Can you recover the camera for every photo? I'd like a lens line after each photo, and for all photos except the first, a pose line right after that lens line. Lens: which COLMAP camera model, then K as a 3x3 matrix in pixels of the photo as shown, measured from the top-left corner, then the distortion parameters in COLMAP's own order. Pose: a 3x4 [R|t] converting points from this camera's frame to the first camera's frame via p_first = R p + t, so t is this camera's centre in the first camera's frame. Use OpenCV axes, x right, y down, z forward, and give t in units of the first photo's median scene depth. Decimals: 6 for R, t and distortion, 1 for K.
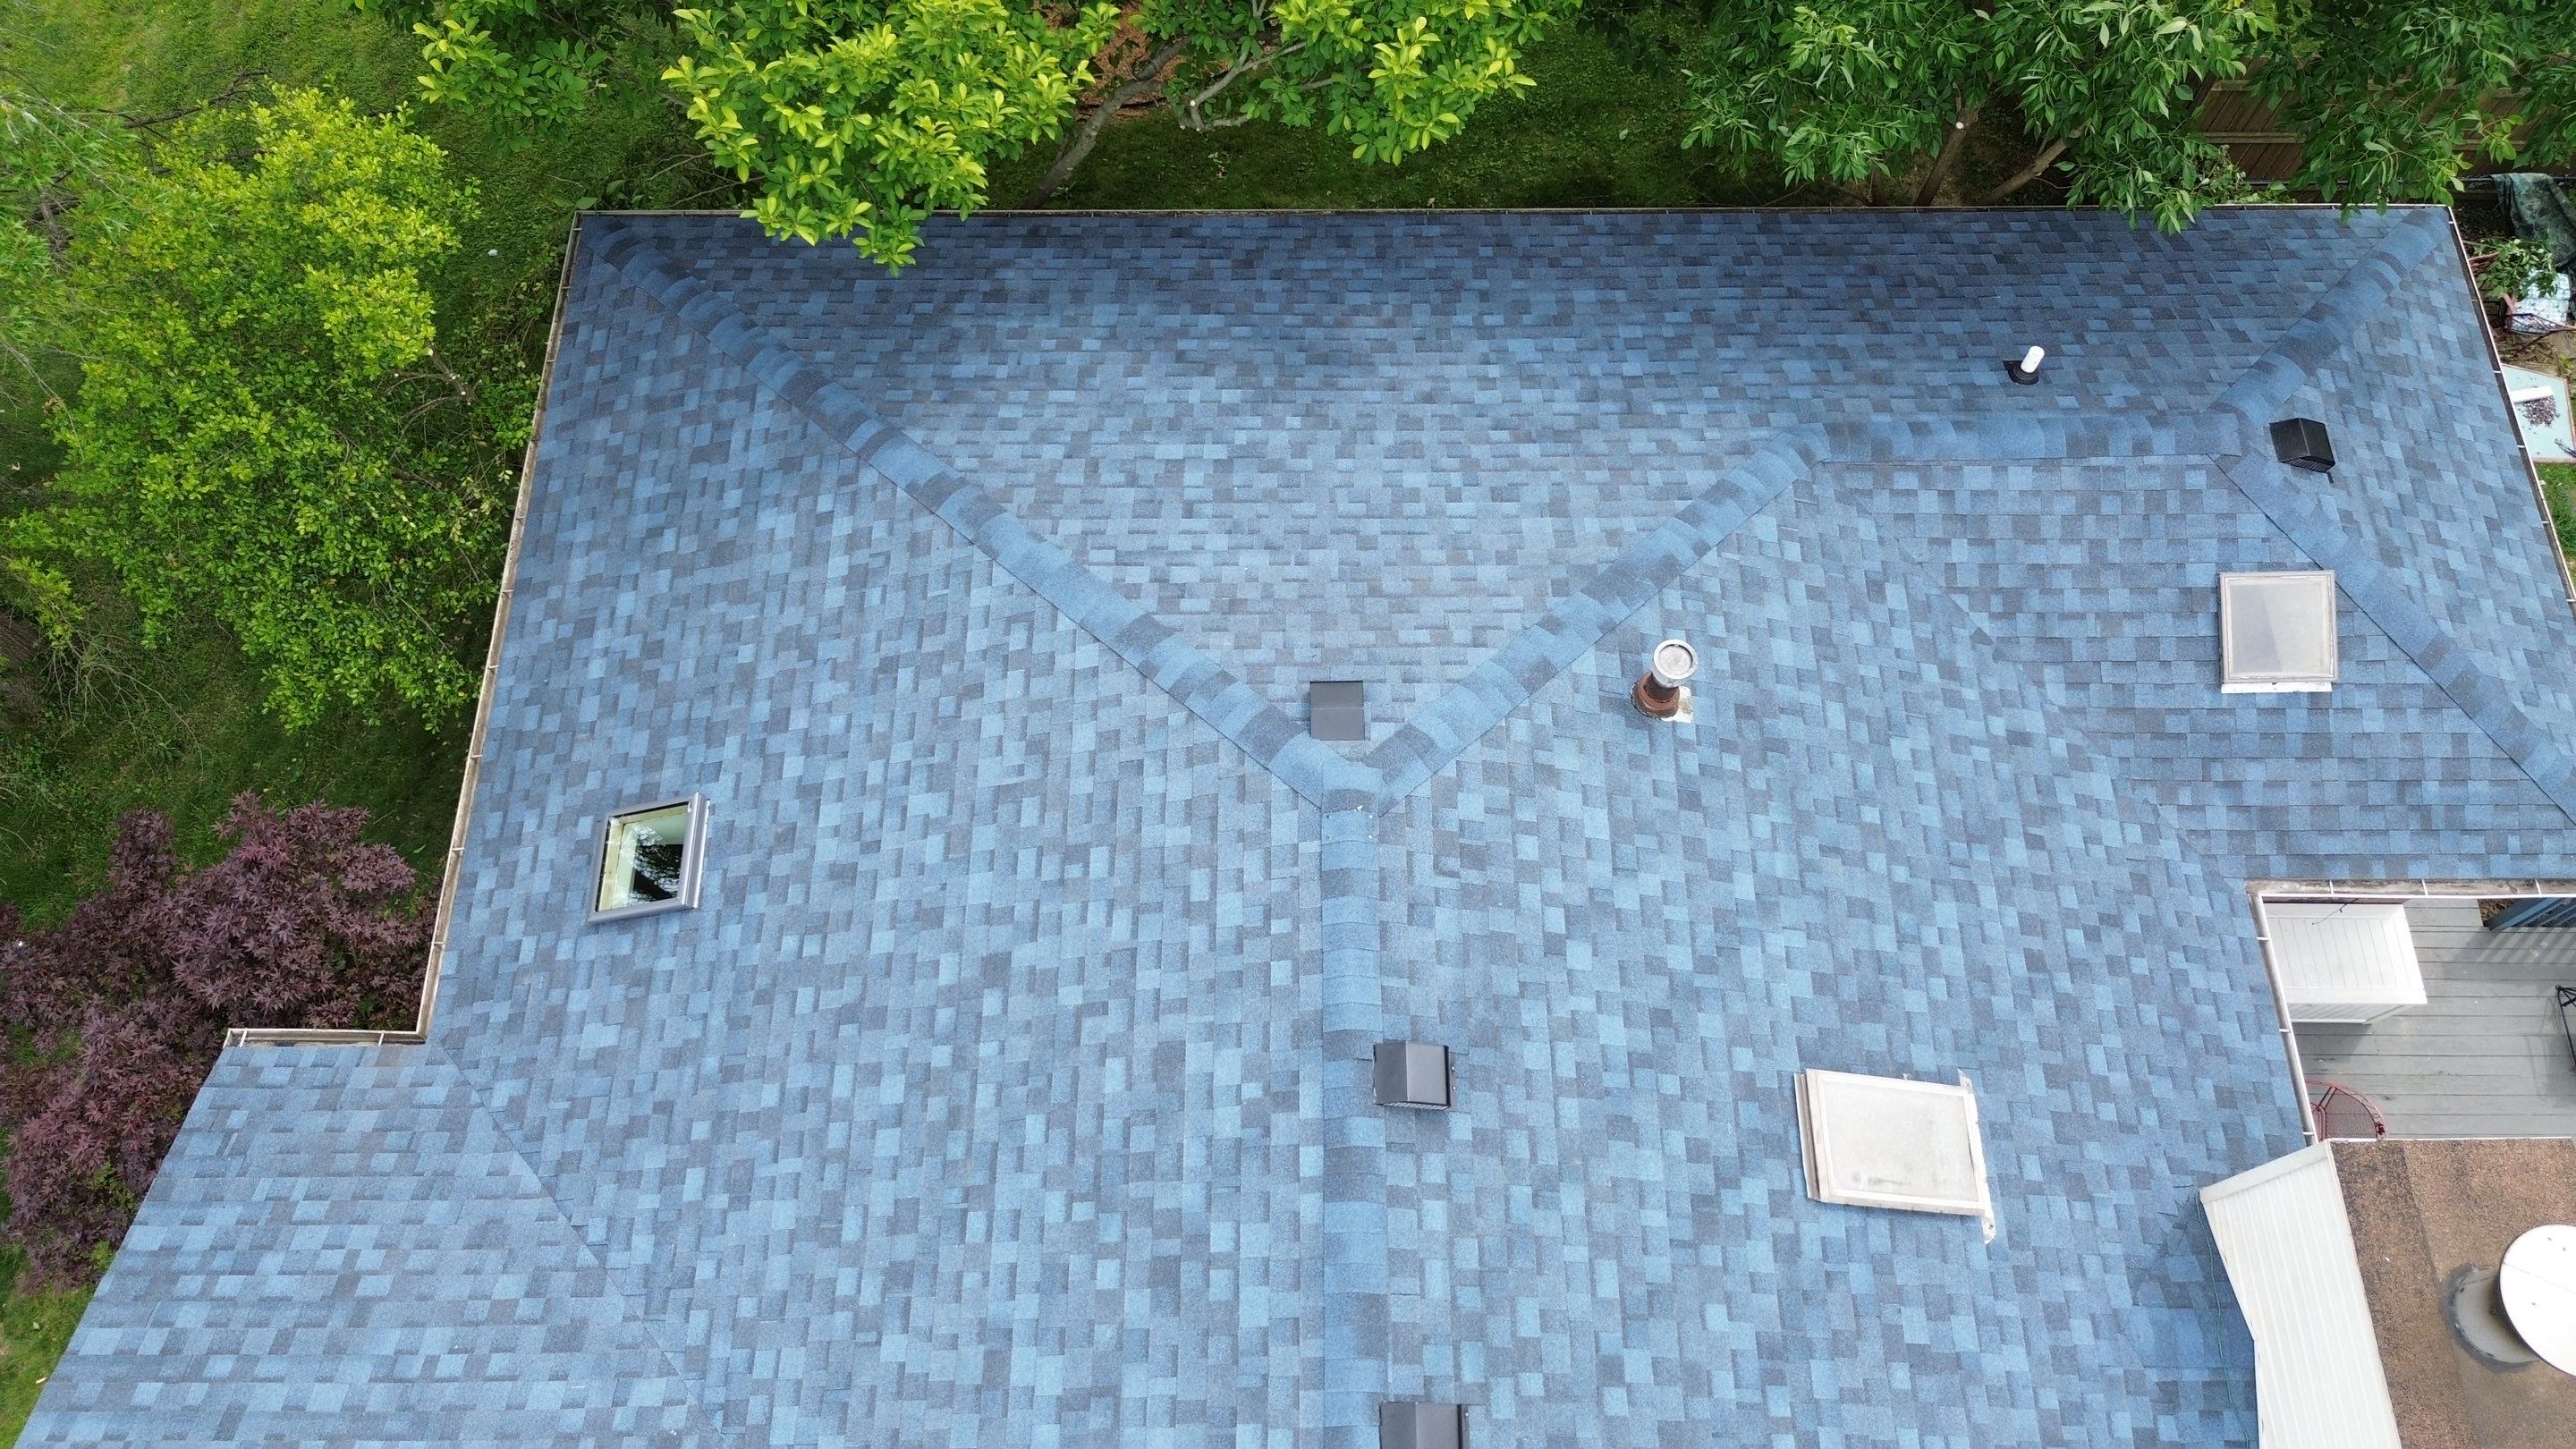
lens RADIAL K [[1836.3, 0, 1286.6], [0, 1836.3, 714.8], [0, 0, 1]] dist [0.065053, -0.064948]
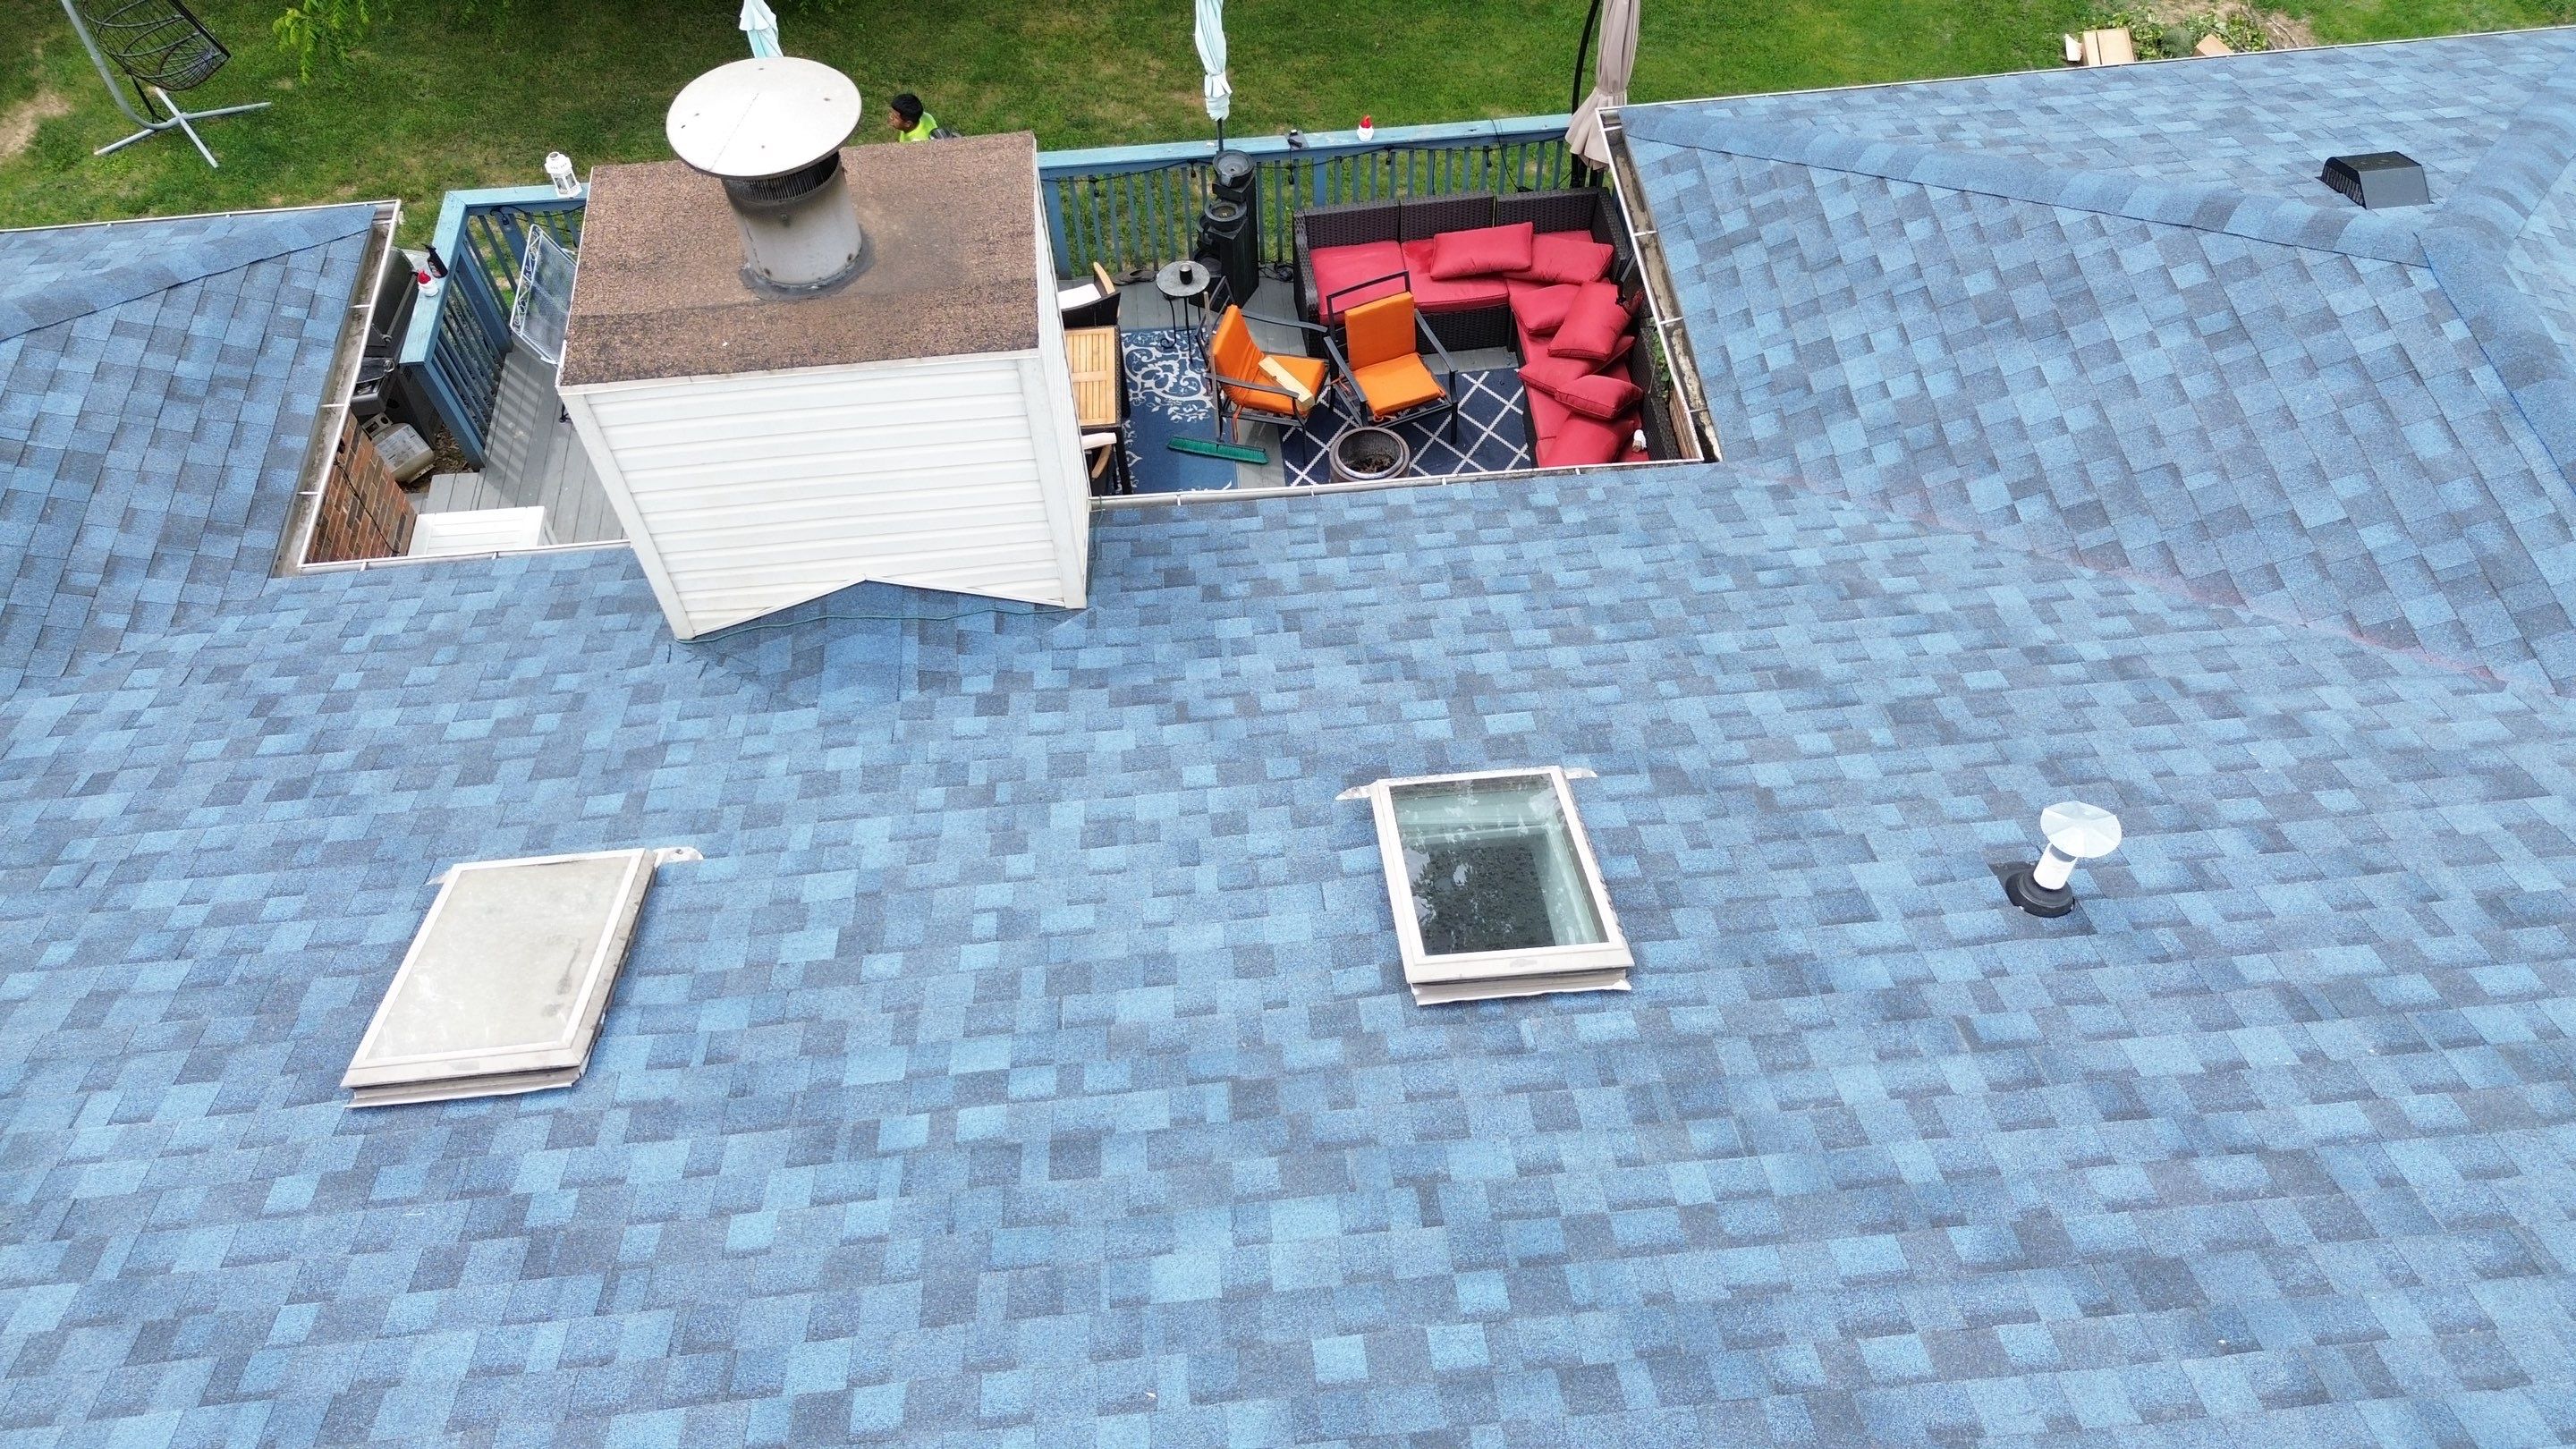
lens RADIAL K [[1836.3, 0, 1286.6], [0, 1836.3, 714.8], [0, 0, 1]] dist [0.065053, -0.064948]
pose [[-0.094845, -0.808071, 0.581400, 0.019375], [0.915846, 0.158073, 0.369105, 0.201442], [-0.390166, 0.567481, 0.725077, 0.377472]]
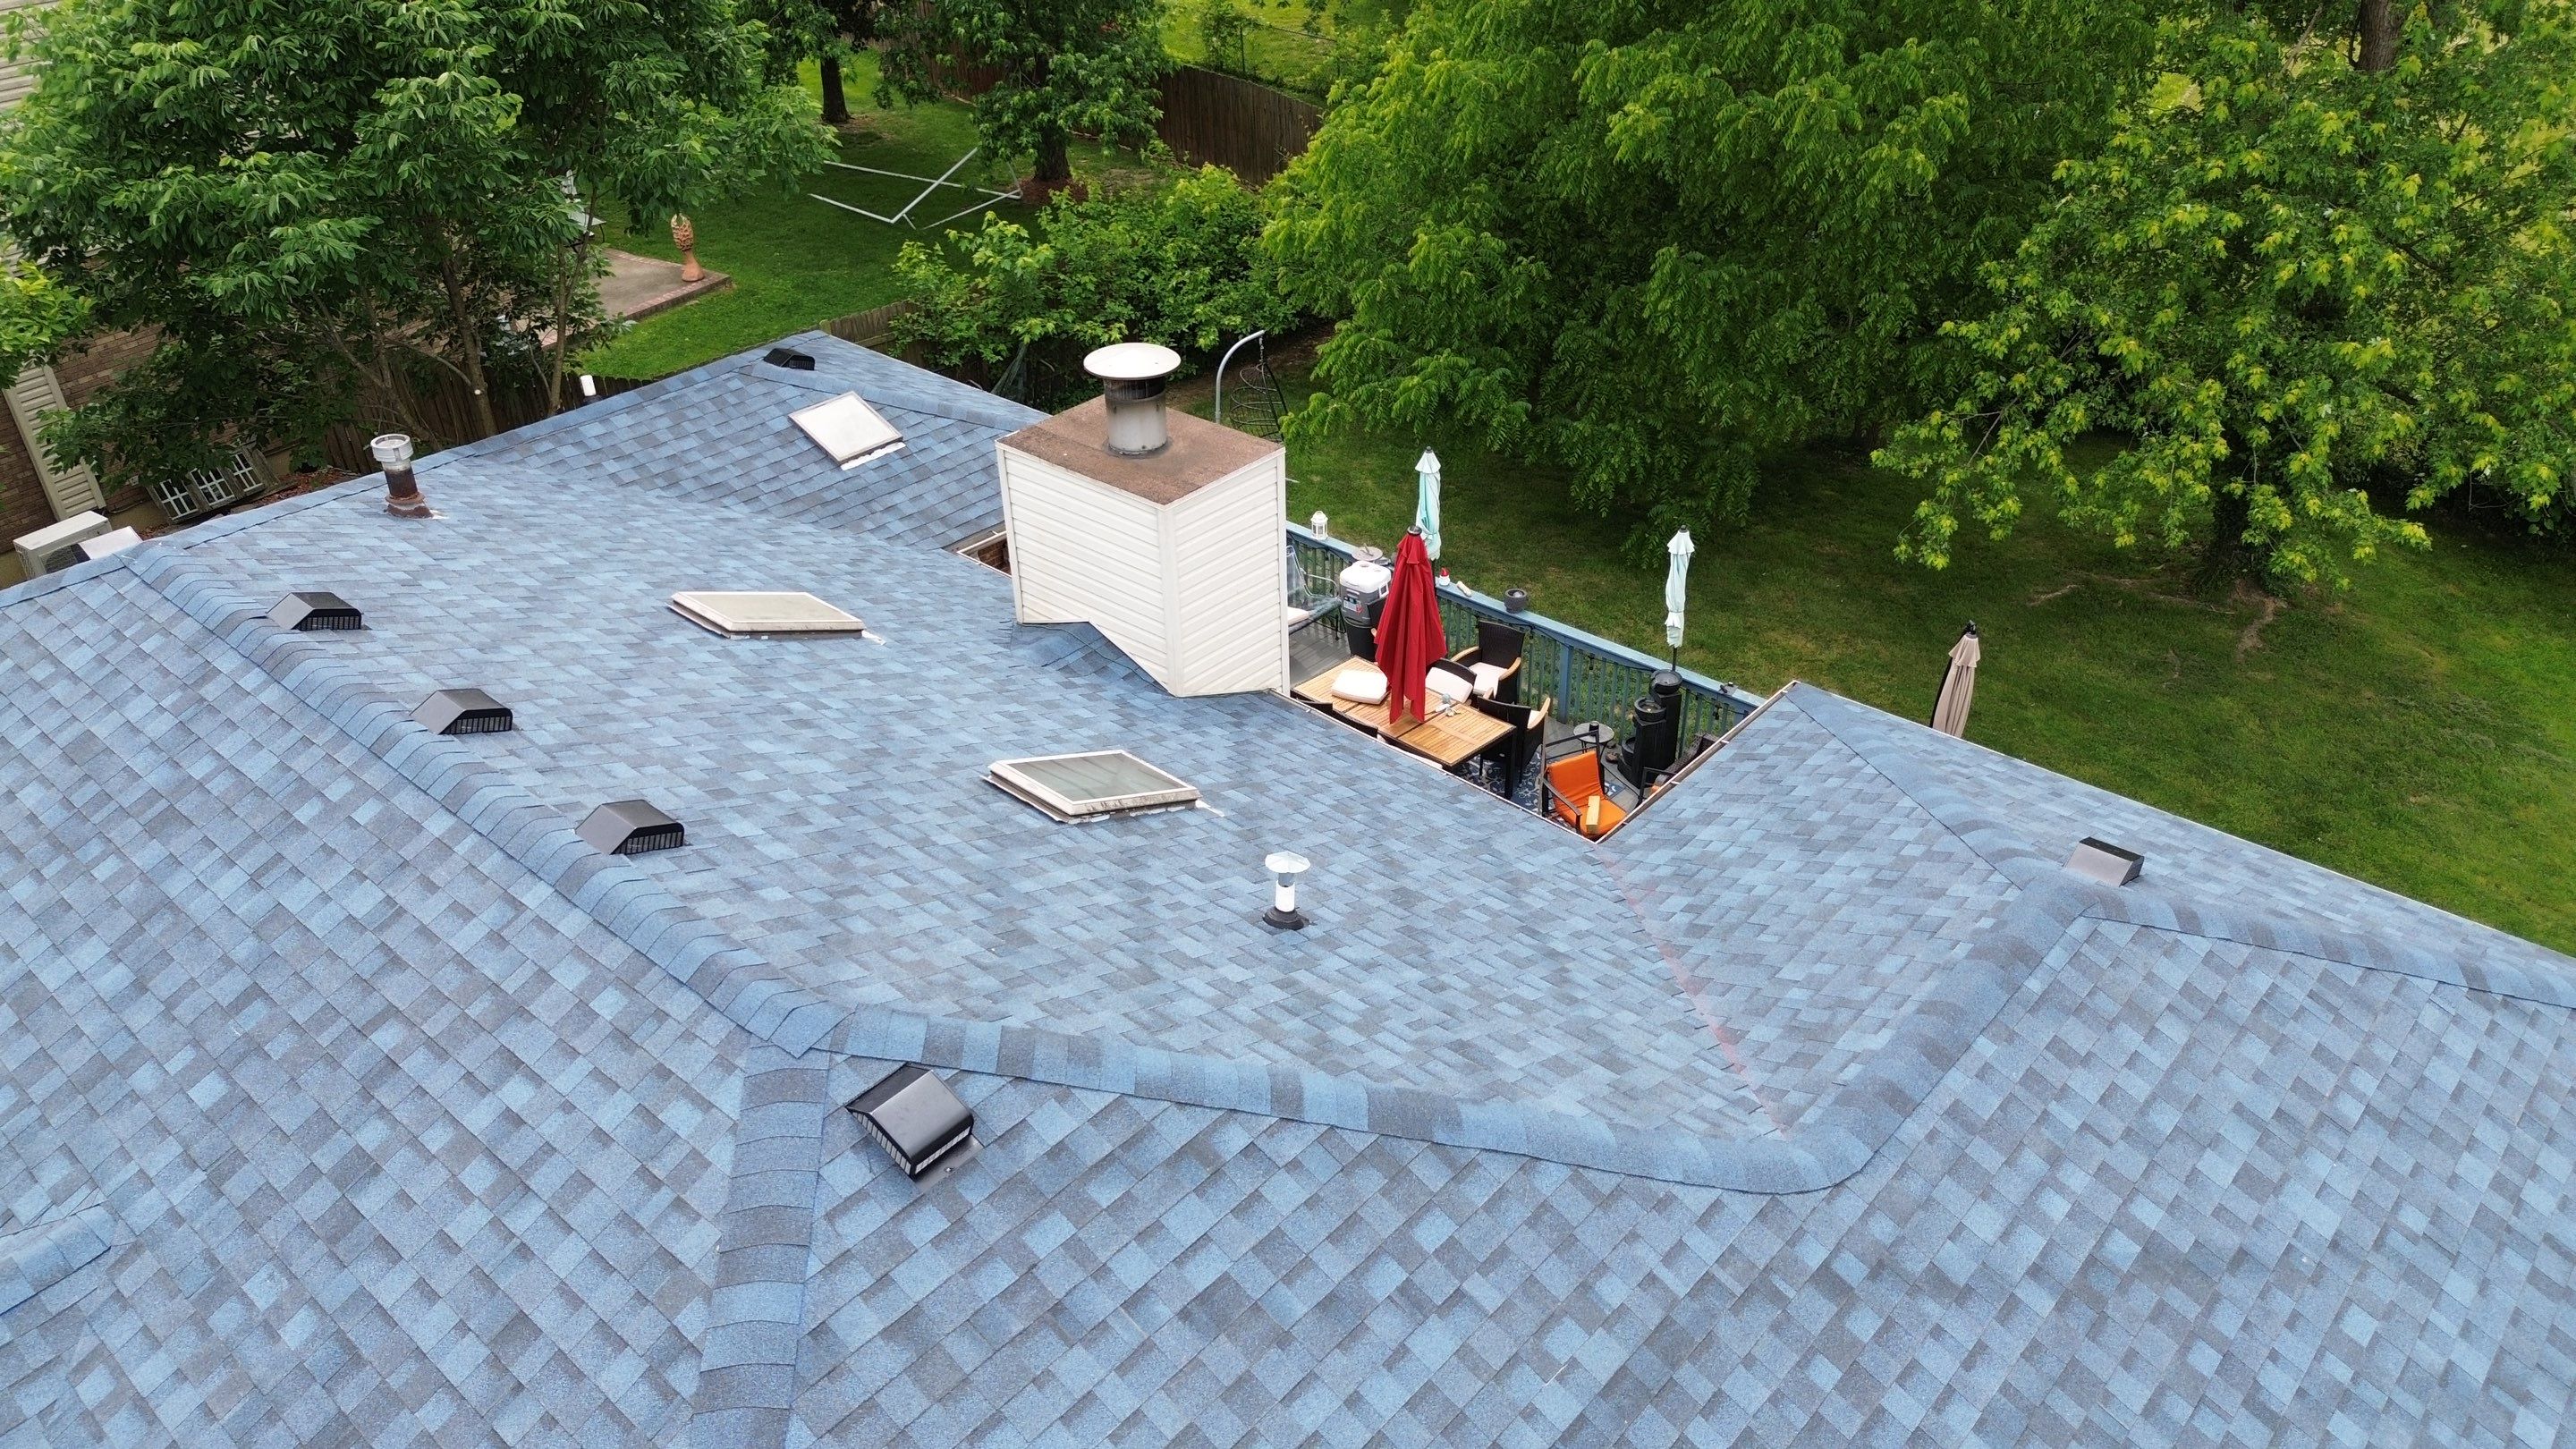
lens RADIAL K [[1825.2, 0, 1288.0], [0, 1825.2, 724.5], [0, 0, 1]] dist [0.055815, -0.051715]
pose [[0.665778, -0.403780, 0.627456, -0.214228], [0.687189, 0.659450, -0.304791, 0.794270], [-0.290708, 0.634104, 0.716520, 0.059512]]
